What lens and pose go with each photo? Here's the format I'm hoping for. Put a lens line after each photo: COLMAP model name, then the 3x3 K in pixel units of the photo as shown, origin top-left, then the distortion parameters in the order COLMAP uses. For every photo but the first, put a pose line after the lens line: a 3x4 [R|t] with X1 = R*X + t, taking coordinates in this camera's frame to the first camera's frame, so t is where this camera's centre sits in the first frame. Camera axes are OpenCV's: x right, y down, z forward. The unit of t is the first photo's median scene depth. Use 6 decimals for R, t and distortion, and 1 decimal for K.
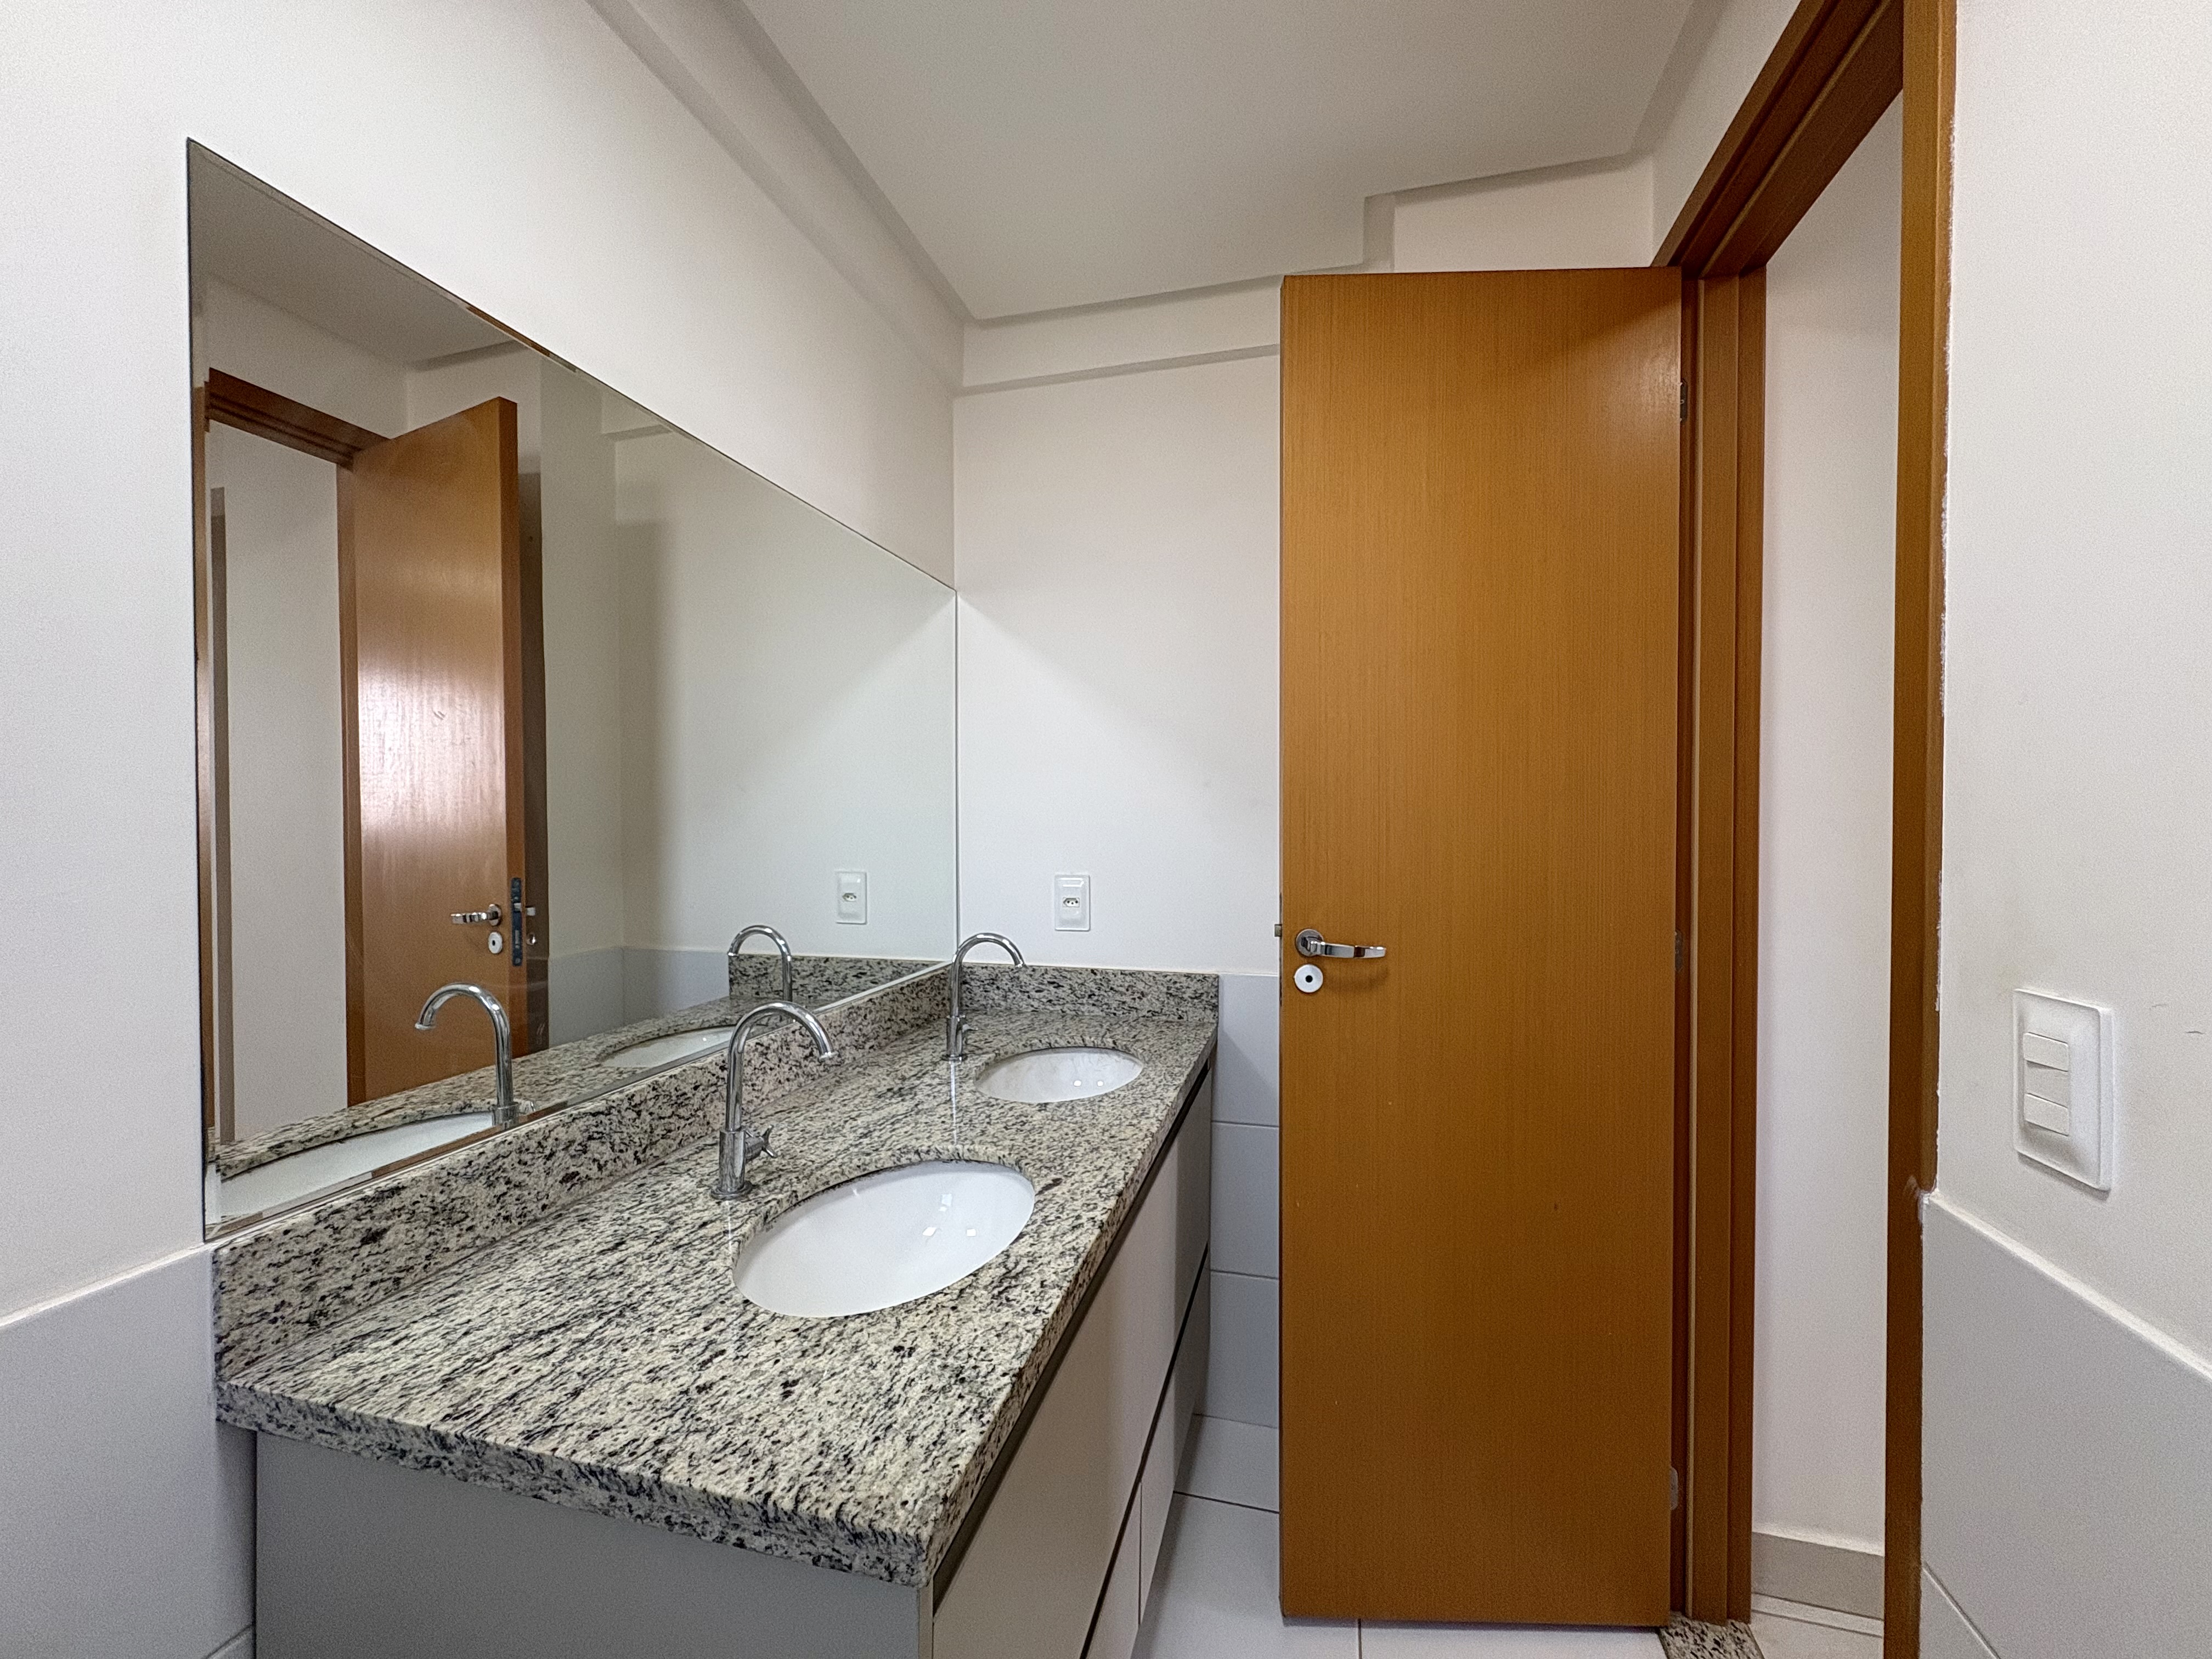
lens RADIAL K [[883.8, 0, 1105.7], [0, 883.8, 826.0], [0, 0, 1]] dist [0.000741, 0.000126]
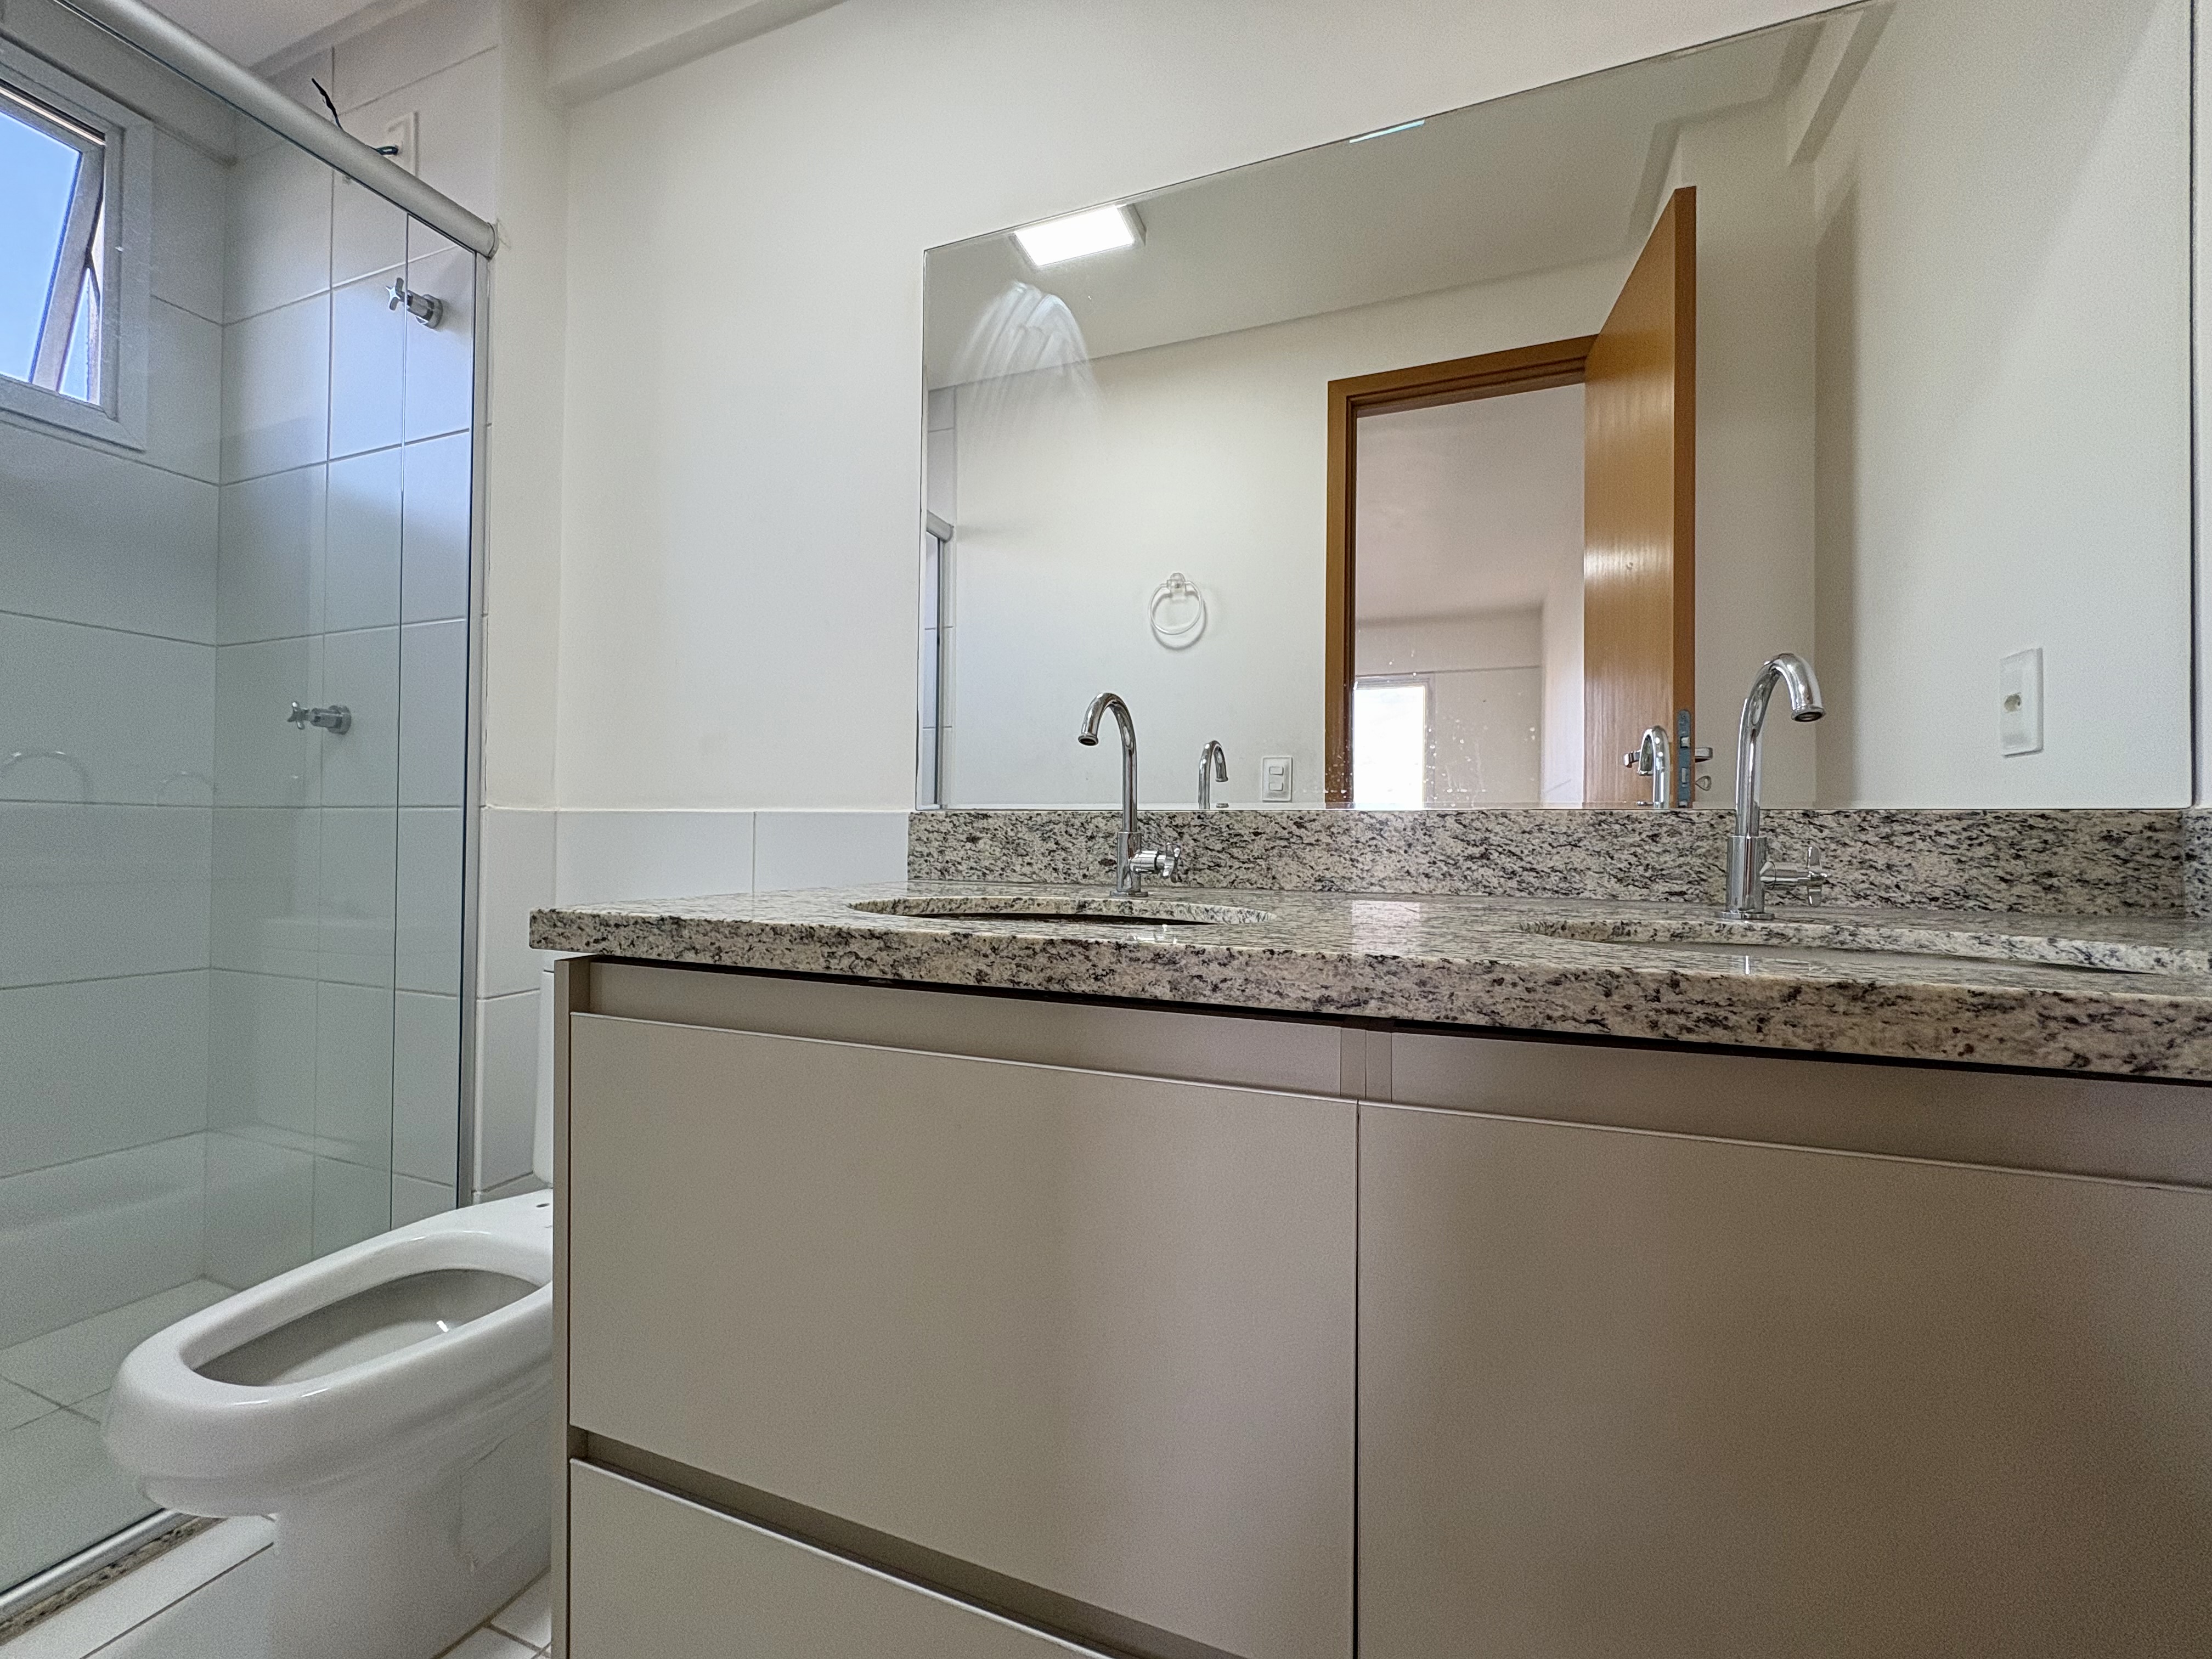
lens RADIAL K [[883.8, 0, 1108.8], [0, 883.8, 831.4], [0, 0, 1]] dist [0.000741, 0.000126]
pose [[-0.107661, -0.011488, -0.994121, 0.546231], [-0.020674, 0.999743, -0.009314, 0.334539], [0.993973, 0.019549, -0.107871, 1.033695]]
